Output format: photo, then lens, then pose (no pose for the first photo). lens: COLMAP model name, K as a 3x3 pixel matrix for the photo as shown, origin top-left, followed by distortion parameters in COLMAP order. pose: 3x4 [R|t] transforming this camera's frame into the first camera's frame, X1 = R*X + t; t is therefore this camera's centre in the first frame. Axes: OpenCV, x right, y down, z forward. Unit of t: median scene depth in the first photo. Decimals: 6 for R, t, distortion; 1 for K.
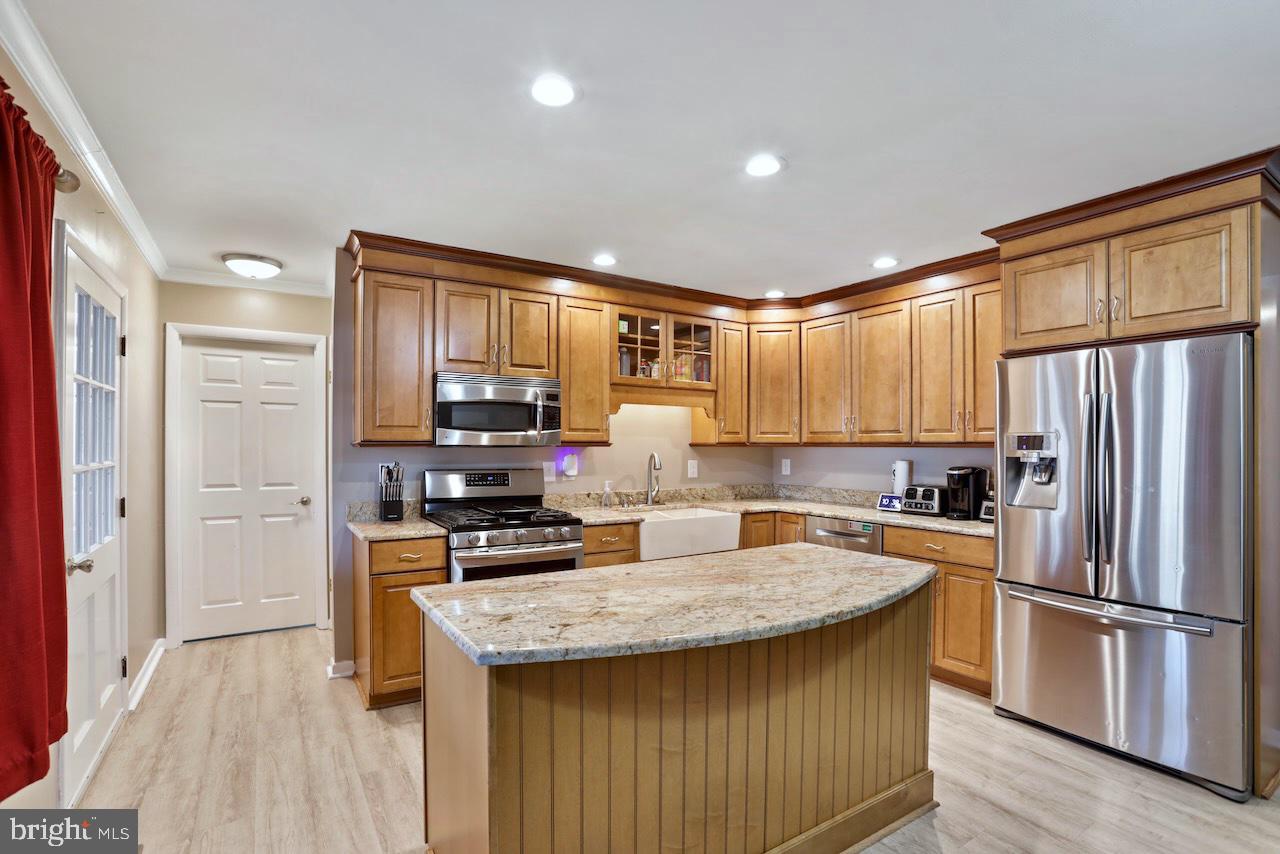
lens RADIAL K [[593.8, 0, 627.0], [0, 593.8, 446.8], [0, 0, 1]] dist [-0.034114, 0.012507]
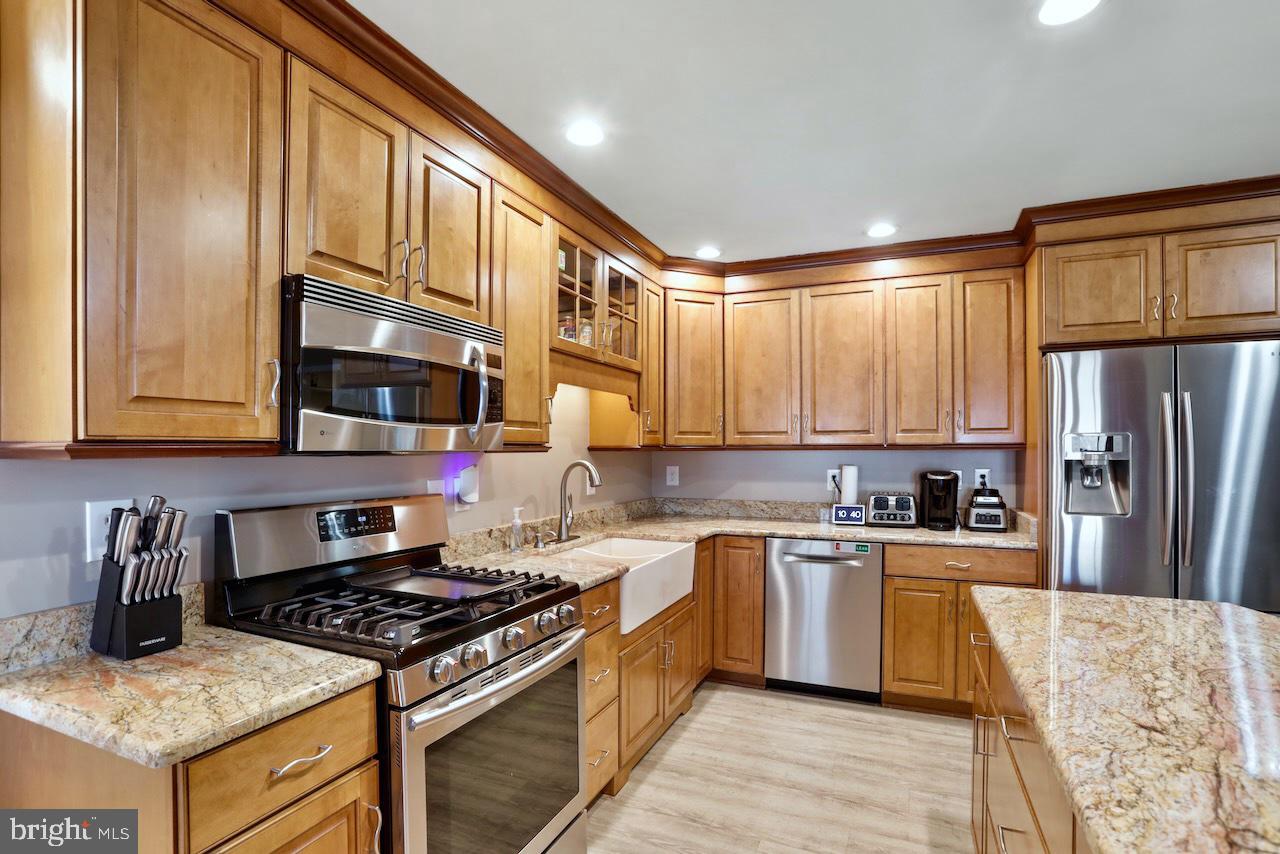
lens RADIAL K [[614.8, 0, 640.0], [0, 614.8, 442.5], [0, 0, 1]] dist [-0.020060, 0.001439]
pose [[0.825272, 0.000698, 0.564735, -0.322638], [0.007093, 0.999908, -0.011602, -0.002214], [-0.564691, 0.013580, 0.825191, 0.455685]]
